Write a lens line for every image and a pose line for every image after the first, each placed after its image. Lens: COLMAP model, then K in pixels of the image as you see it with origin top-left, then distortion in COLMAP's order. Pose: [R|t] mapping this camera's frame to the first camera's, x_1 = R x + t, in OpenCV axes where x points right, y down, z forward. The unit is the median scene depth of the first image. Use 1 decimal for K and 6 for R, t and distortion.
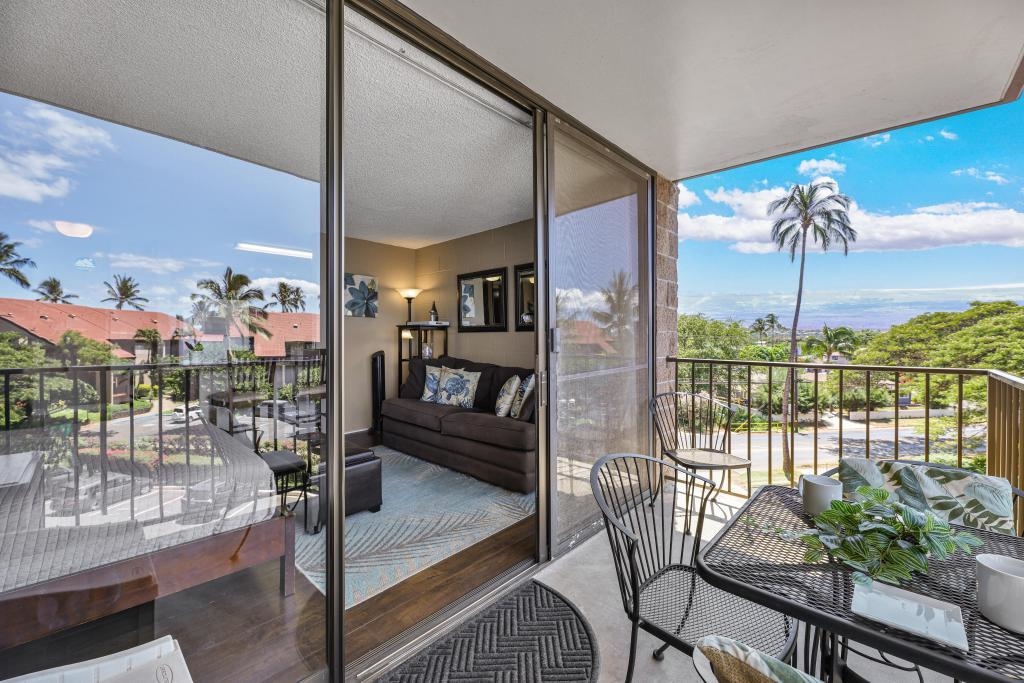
lens RADIAL K [[418.0, 0, 513.7], [0, 418.0, 336.0], [0, 0, 1]] dist [-0.000332, -0.000410]
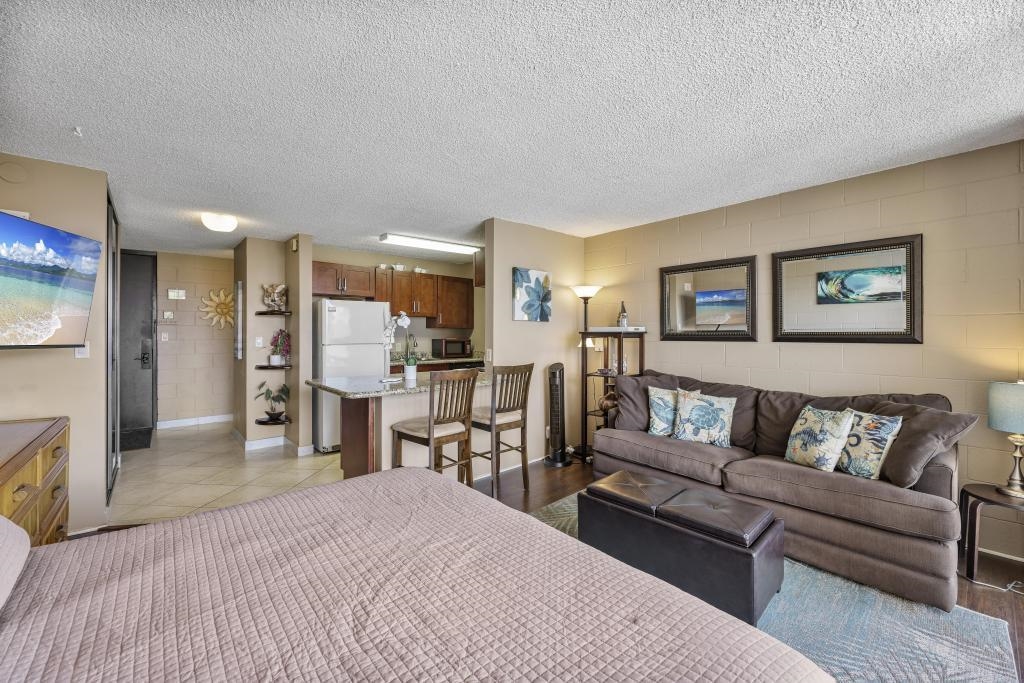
lens RADIAL K [[418.0, 0, 513.7], [0, 418.0, 336.0], [0, 0, 1]] dist [-0.000332, -0.000410]
pose [[0.994225, -0.001652, -0.107303, -0.330163], [0.002646, 0.999955, 0.009122, -0.025918], [0.107283, -0.009353, 0.994185, 0.189210]]
